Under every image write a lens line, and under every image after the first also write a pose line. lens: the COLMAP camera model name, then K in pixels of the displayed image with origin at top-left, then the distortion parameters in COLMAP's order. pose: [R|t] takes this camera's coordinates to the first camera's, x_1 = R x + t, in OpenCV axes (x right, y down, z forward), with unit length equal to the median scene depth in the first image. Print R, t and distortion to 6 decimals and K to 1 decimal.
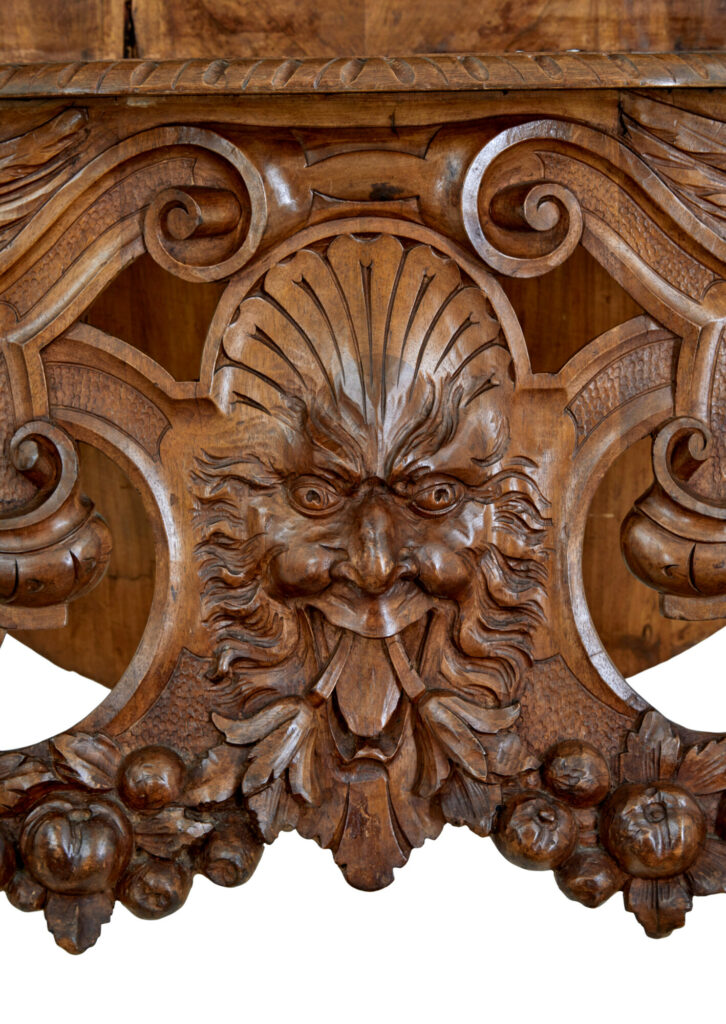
lens RADIAL K [[2187.5, 0, 362.3], [0, 2187.5, 512.0], [0, 0, 1]] dist [0.037758, 0.000000]
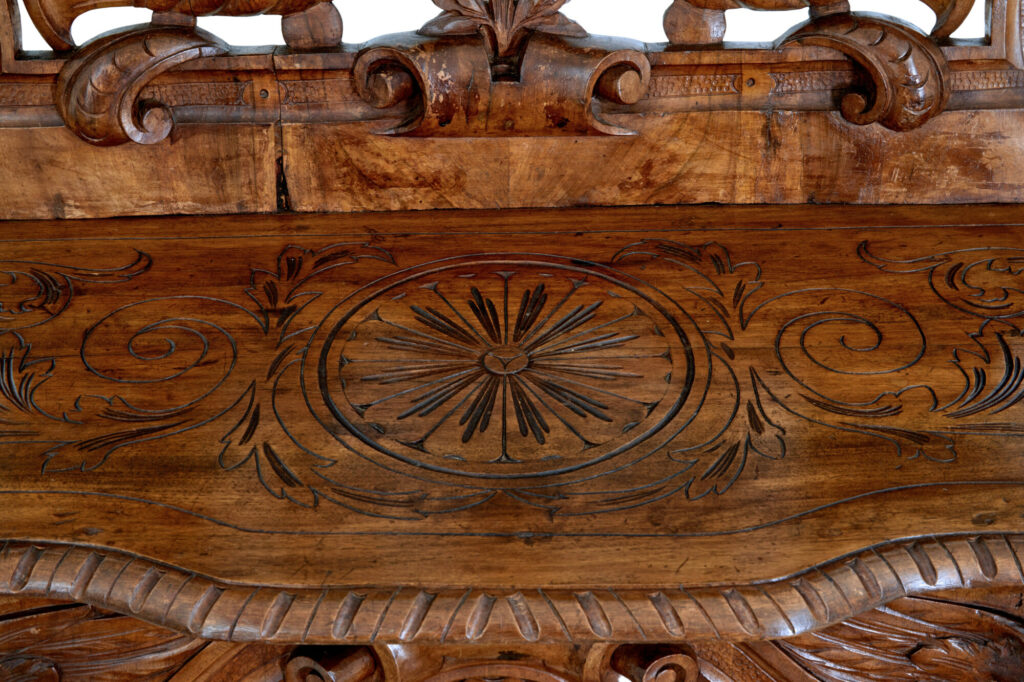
lens RADIAL K [[1733.6, 0, 512.4], [0, 1733.6, 341.0], [0, 0, 1]] dist [0.017240, 0.000000]
pose [[0.999763, 0.019252, -0.010150, 0.012403], [-0.014185, 0.930116, 0.366992, -0.452883], [0.016506, -0.366761, 0.930169, 0.212117]]
